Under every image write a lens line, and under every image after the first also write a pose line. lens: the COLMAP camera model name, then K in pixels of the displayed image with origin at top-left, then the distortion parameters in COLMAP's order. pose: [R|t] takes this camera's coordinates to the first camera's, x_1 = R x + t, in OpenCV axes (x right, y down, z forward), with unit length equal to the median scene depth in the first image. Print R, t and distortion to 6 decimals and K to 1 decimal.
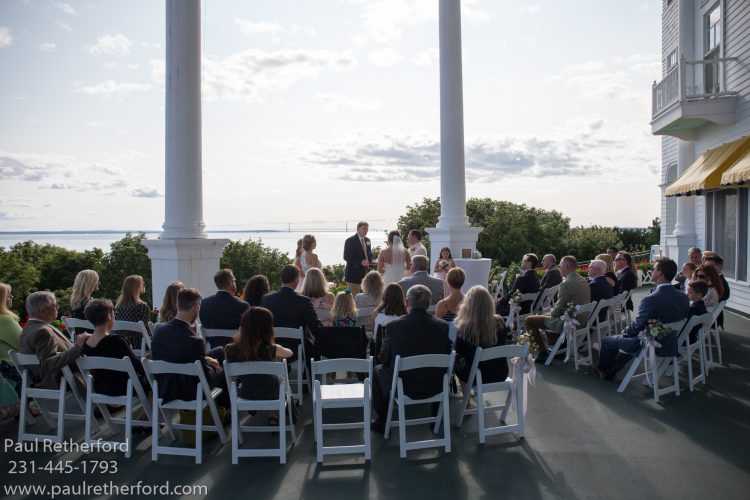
lens RADIAL K [[527.1, 0, 375.0], [0, 527.1, 250.0], [0, 0, 1]] dist [-0.126740, 0.134874]
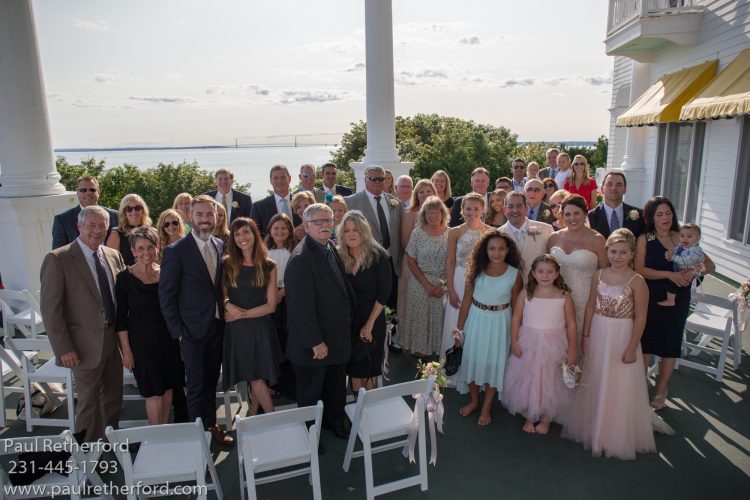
lens RADIAL K [[527.1, 0, 375.0], [0, 527.1, 250.0], [0, 0, 1]] dist [-0.126740, 0.134874]
pose [[0.995455, -0.025512, 0.091753, 0.048904], [0.010526, 0.987021, 0.160244, -0.035075], [-0.094650, -0.158550, 0.982804, 0.102462]]
